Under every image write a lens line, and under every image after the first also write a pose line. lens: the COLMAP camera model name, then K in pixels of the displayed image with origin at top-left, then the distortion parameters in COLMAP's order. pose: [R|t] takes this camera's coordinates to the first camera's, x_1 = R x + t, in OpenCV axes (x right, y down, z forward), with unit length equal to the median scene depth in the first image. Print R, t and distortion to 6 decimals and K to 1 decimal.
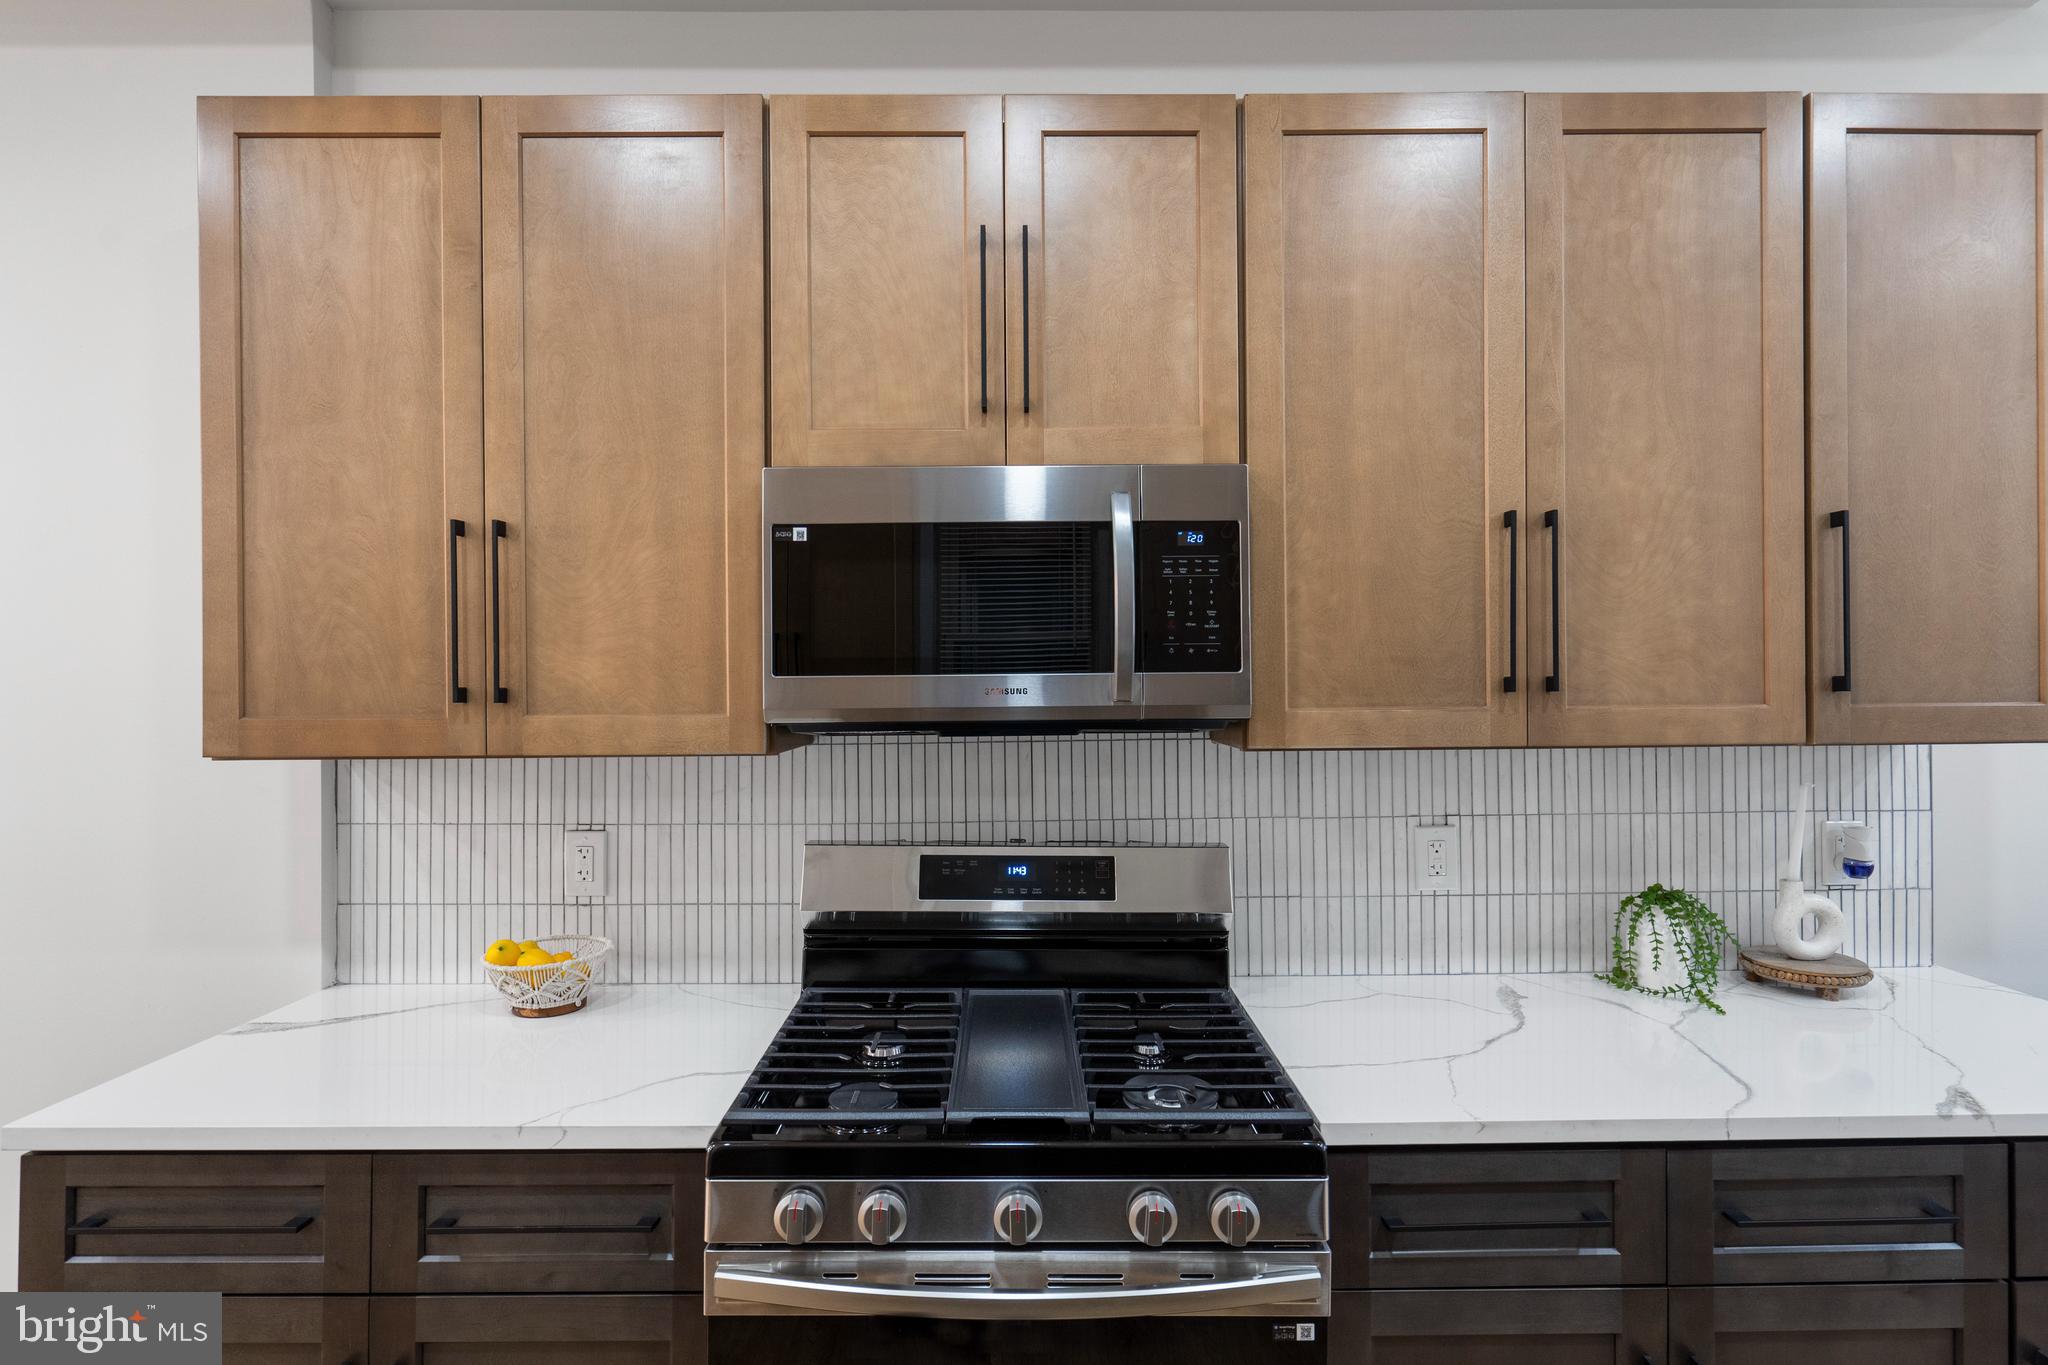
lens RADIAL K [[1024.9, 0, 1024.0], [0, 1024.9, 682.5], [0, 0, 1]] dist [0.000932, 0.000402]
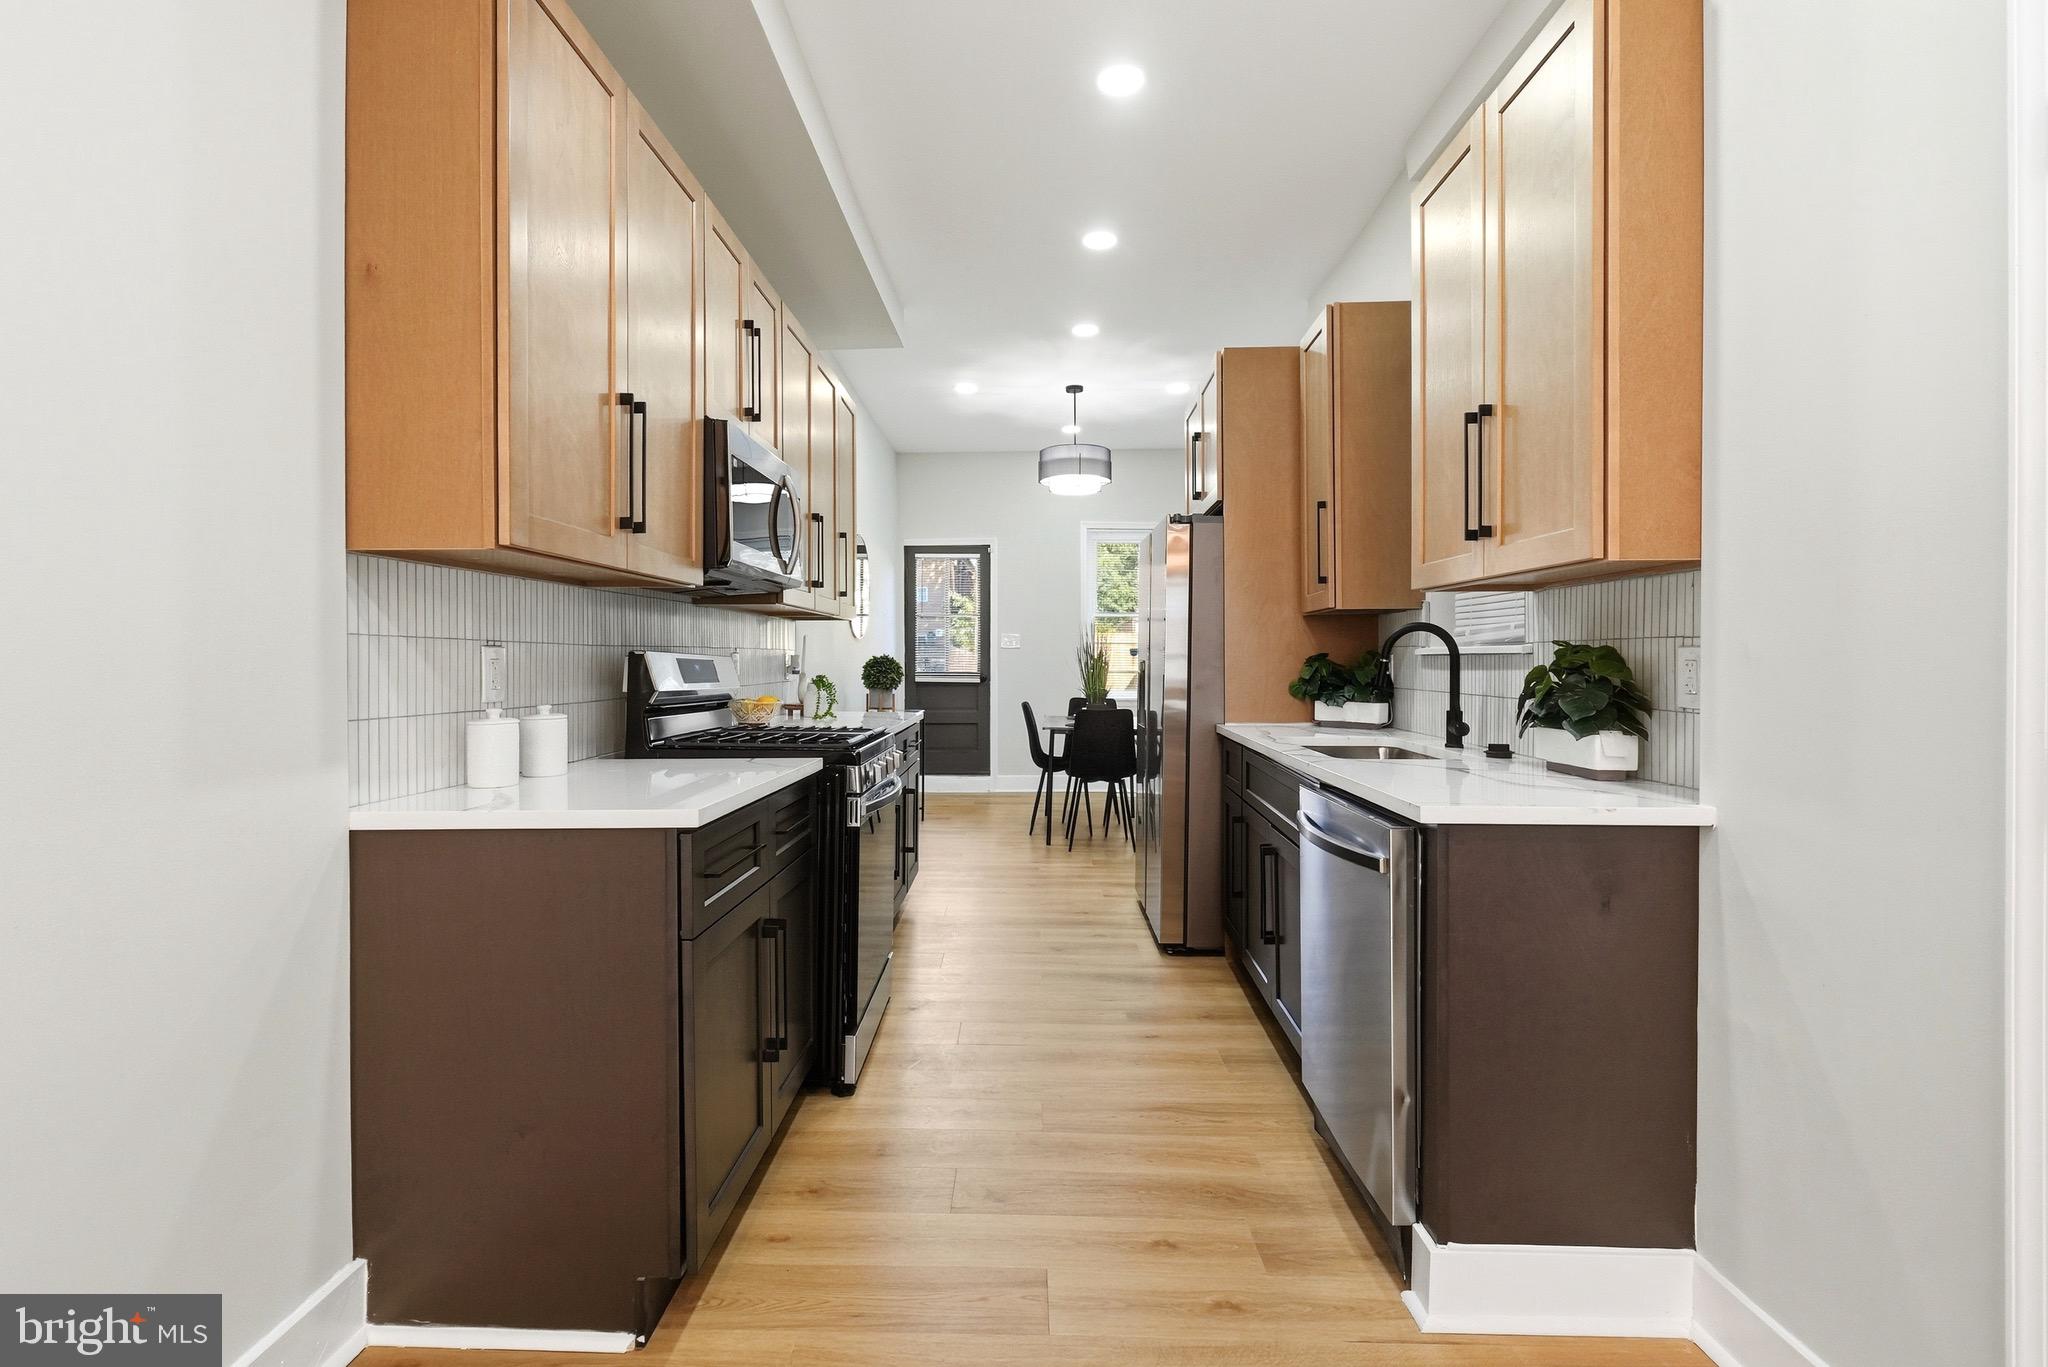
lens RADIAL K [[932.3, 0, 1032.1], [0, 932.3, 658.3], [0, 0, 1]] dist [-0.002374, 0.000031]
pose [[0.015685, 0.007716, 0.999847, -1.743558], [-0.001839, 0.999969, -0.007688, 0.195863], [-0.999875, -0.001719, 0.015699, 0.443816]]
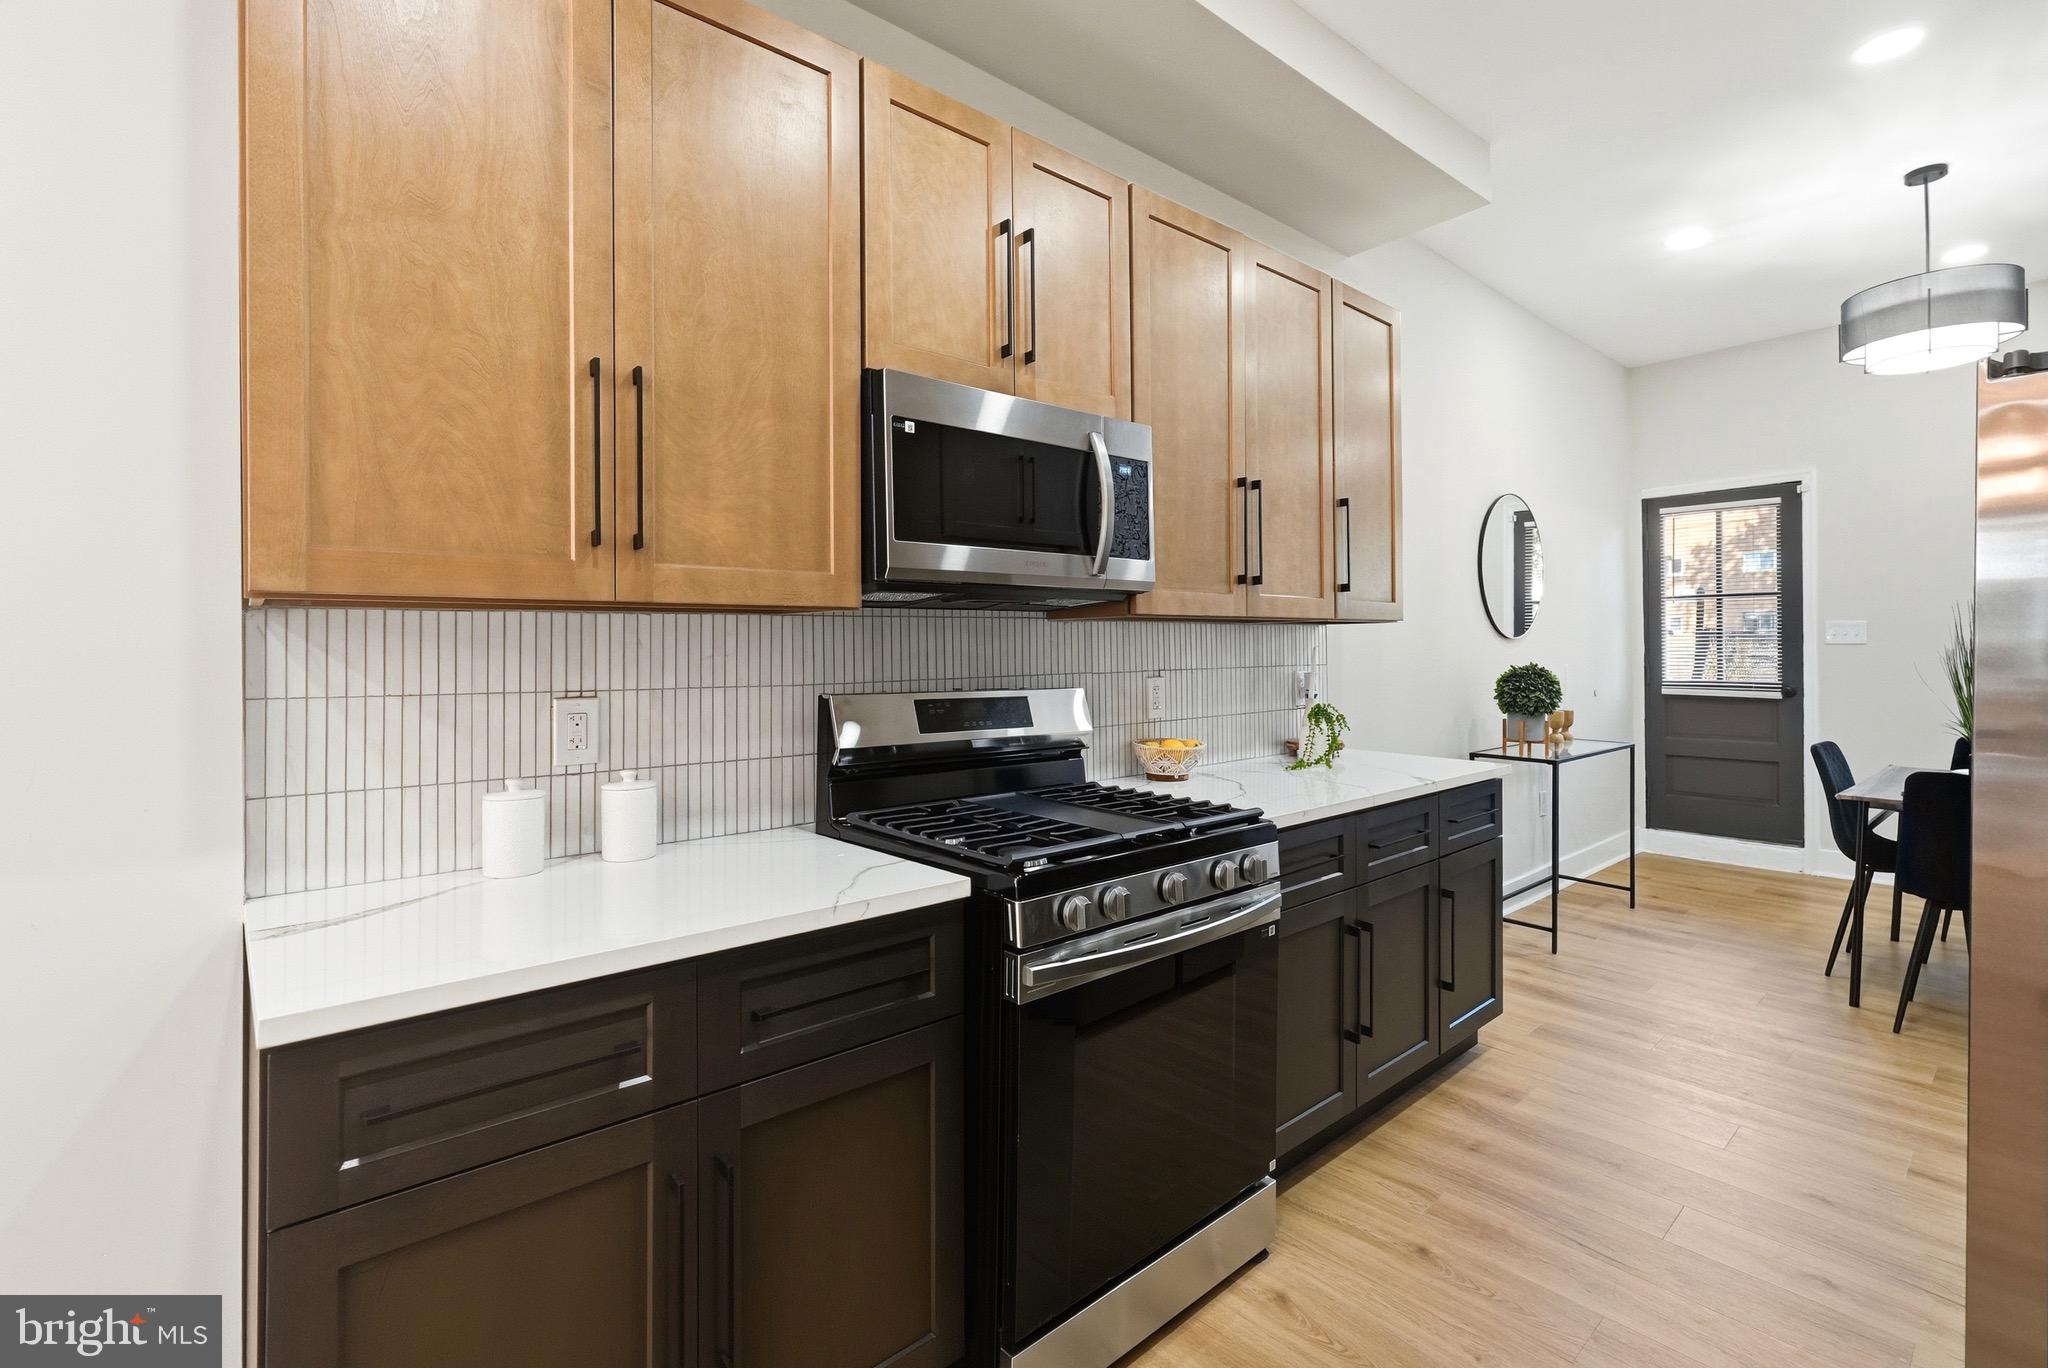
lens RADIAL K [[932.7, 0, 1018.4], [0, 932.7, 641.4], [0, 0, 1]] dist [0.000940, -0.000018]
pose [[0.763343, 0.005133, 0.645973, -0.806817], [0.001097, 0.999957, -0.009241, 0.118431], [-0.645992, 0.007763, 0.763304, 0.058857]]
